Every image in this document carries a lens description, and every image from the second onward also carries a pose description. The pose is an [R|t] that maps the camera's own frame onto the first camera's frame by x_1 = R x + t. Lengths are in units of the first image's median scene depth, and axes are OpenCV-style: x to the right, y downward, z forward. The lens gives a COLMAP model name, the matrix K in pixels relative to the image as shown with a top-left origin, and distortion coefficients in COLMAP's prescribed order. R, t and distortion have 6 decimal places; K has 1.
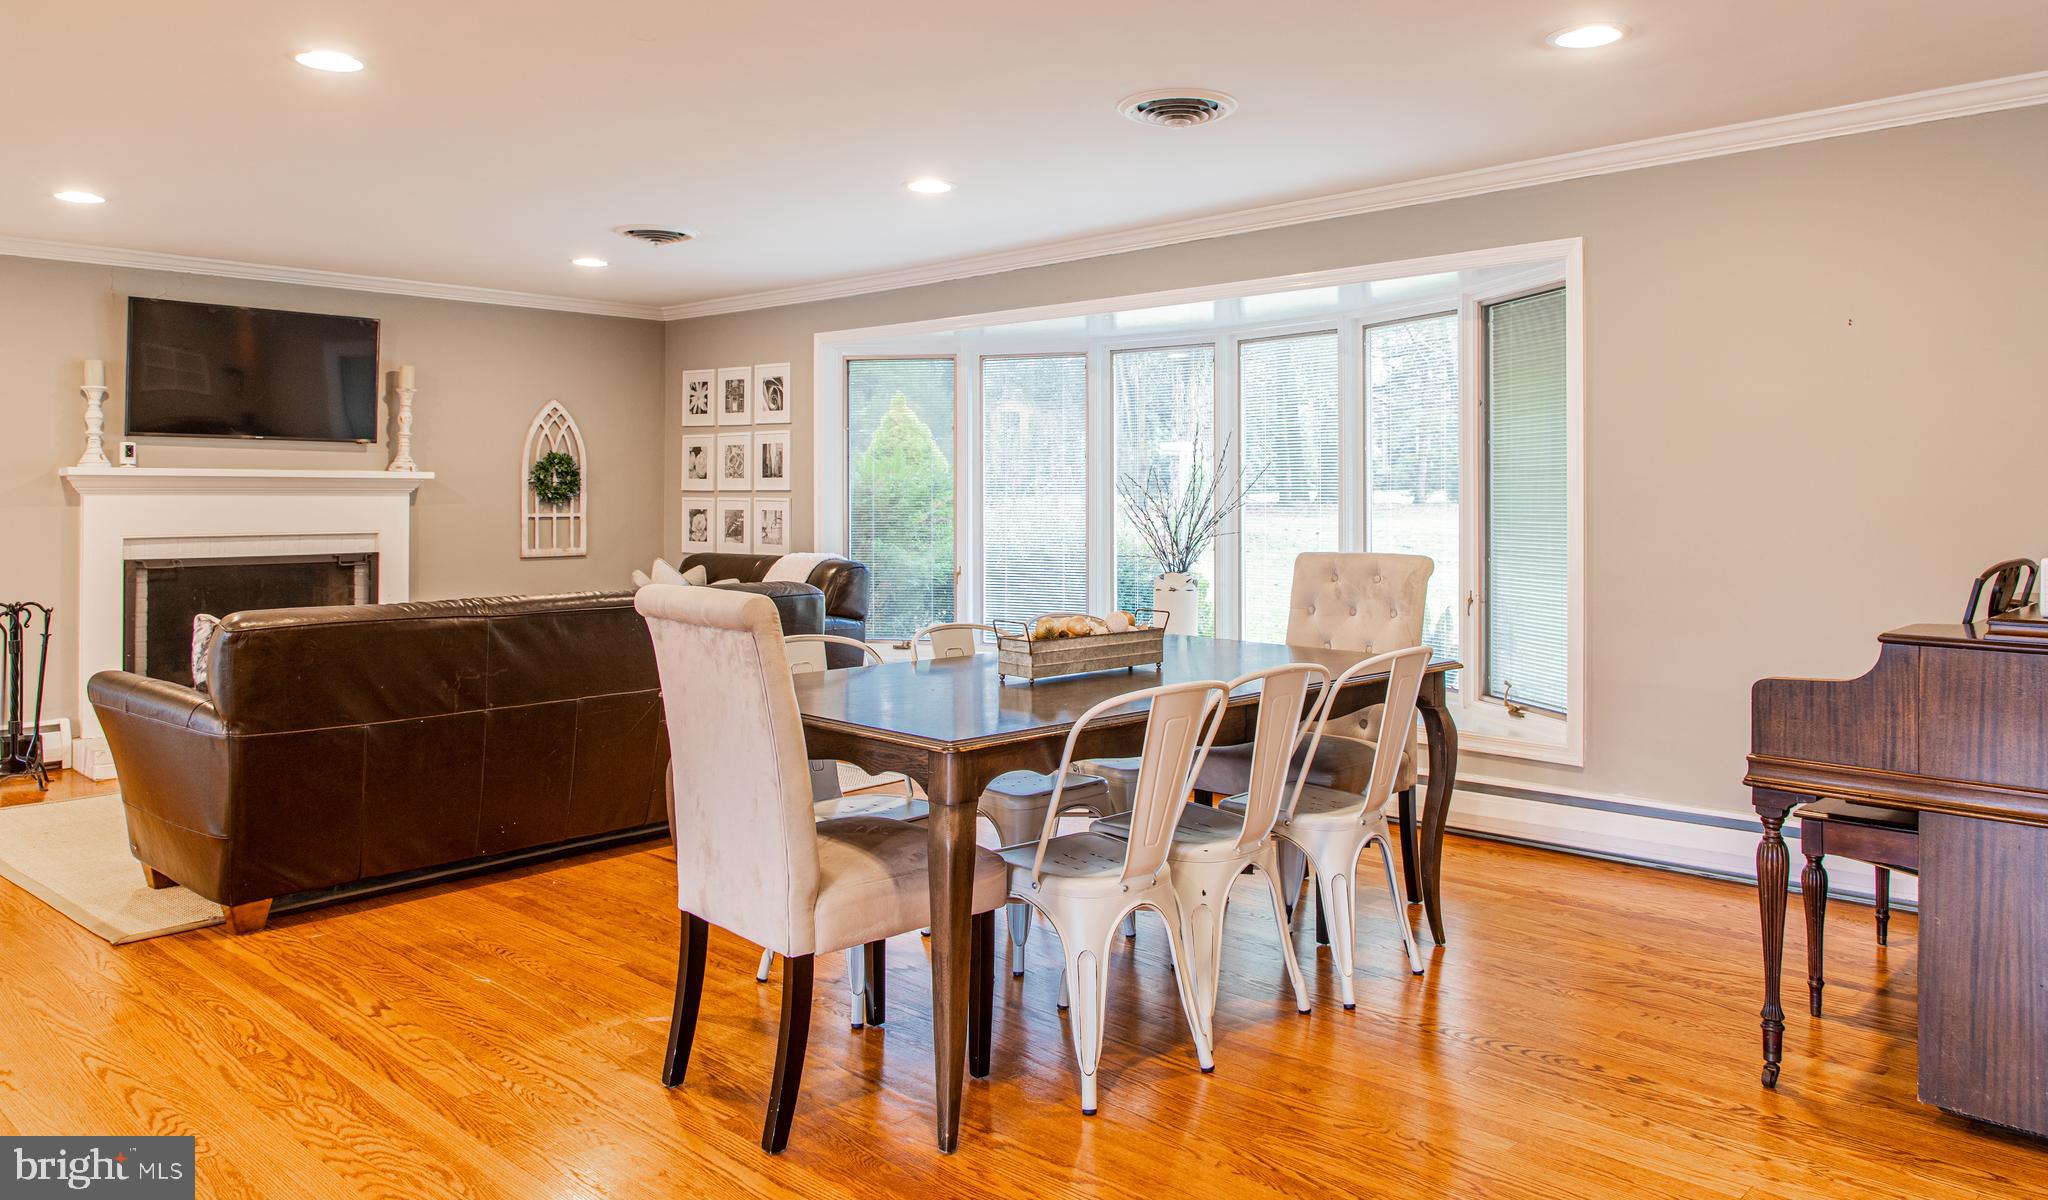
lens RADIAL K [[1362.2, 0, 1026.2], [0, 1362.2, 482.8], [0, 0, 1]] dist [0.003153, 0.000865]
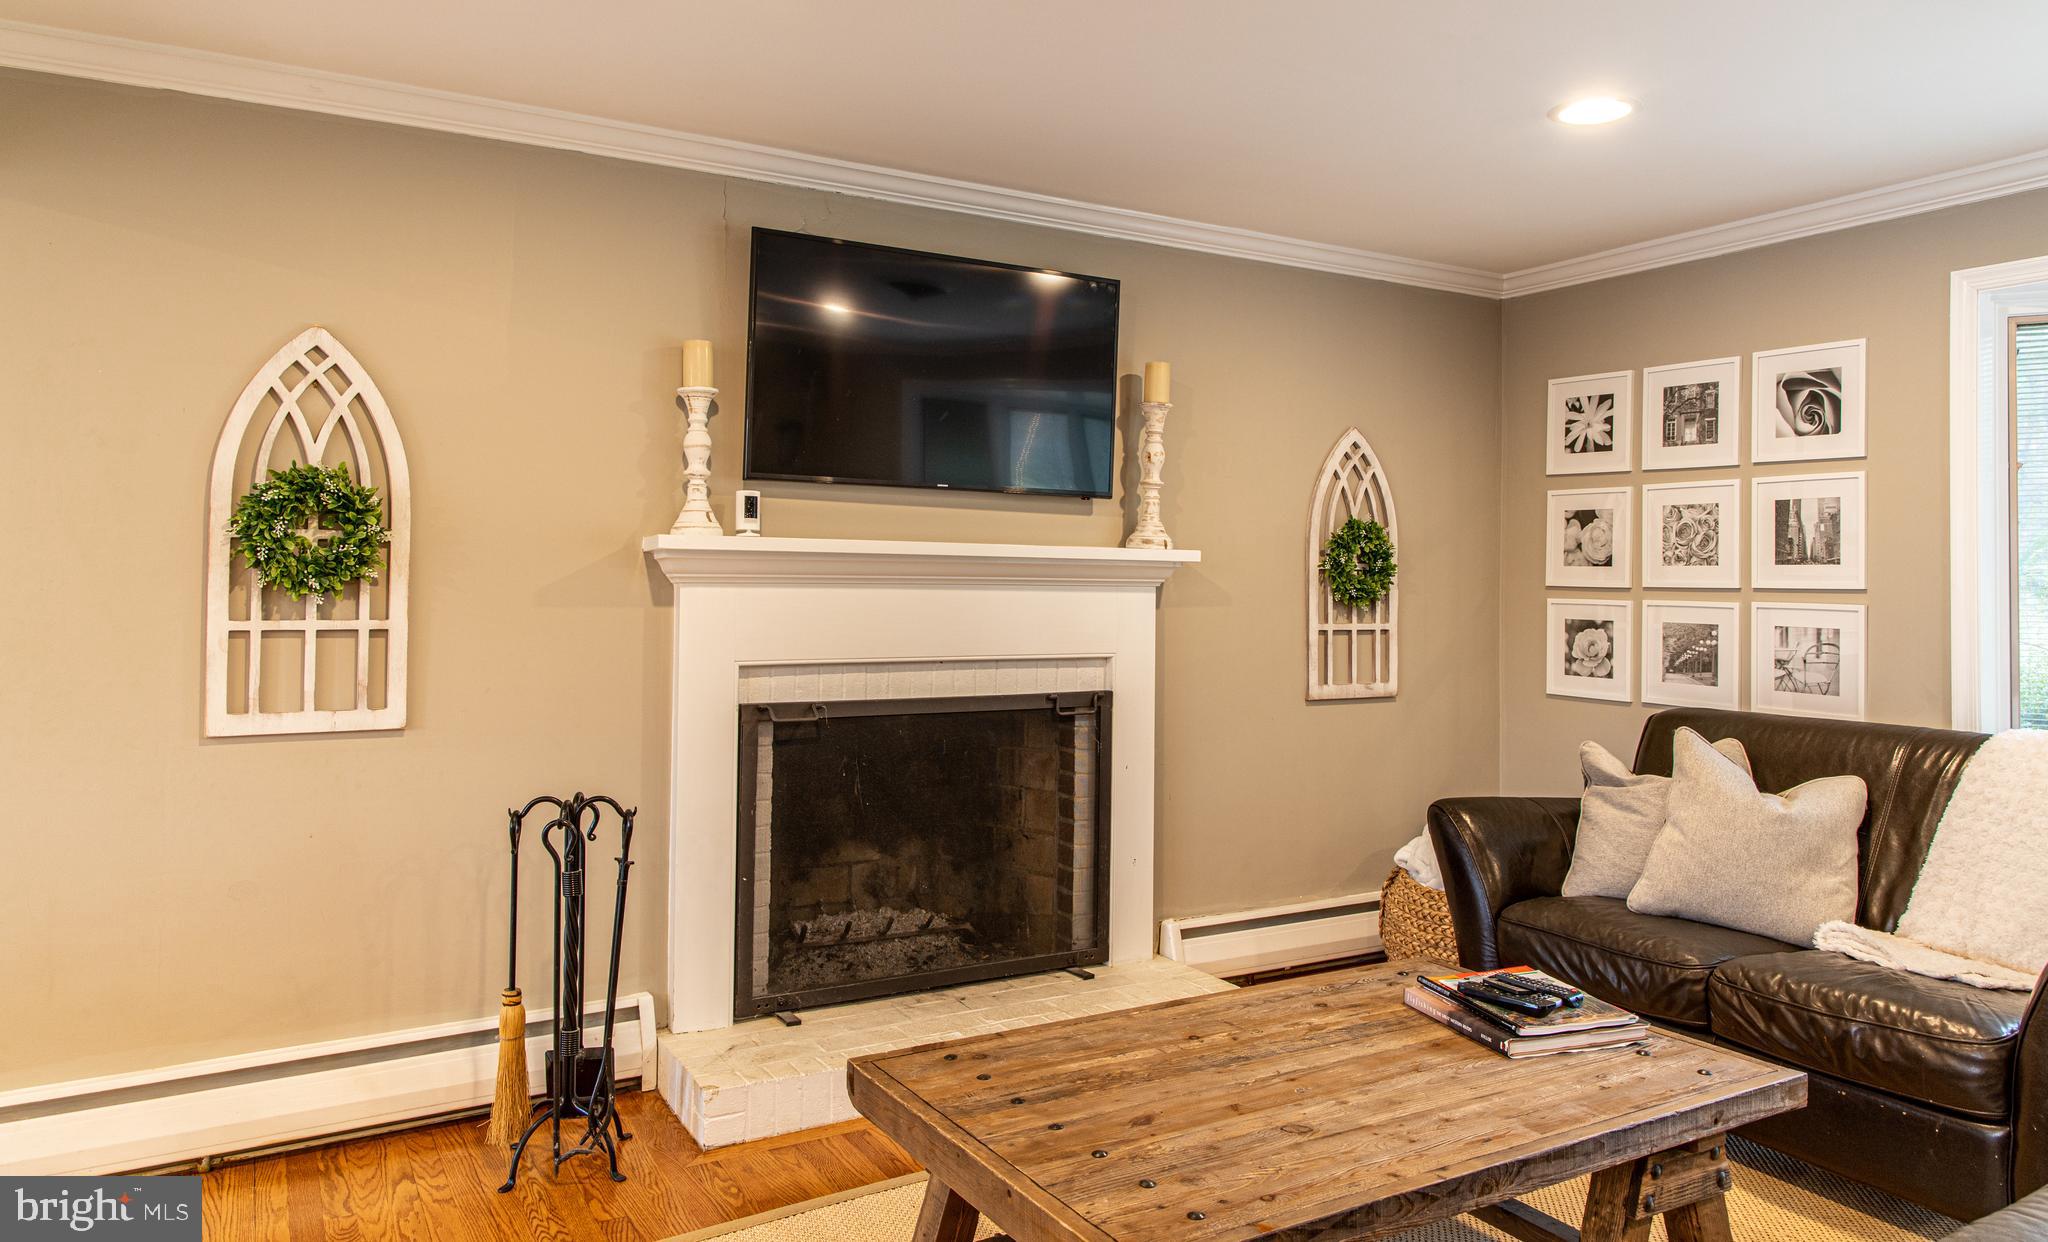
lens RADIAL K [[1389.4, 0, 1024.2], [0, 1389.4, 553.4], [0, 0, 1]] dist [0.000549, -0.000546]
pose [[0.950712, 0.003940, -0.310051, -0.305833], [-0.008661, 0.999867, -0.013851, 0.001808], [0.309955, 0.015854, 0.950619, 0.405325]]
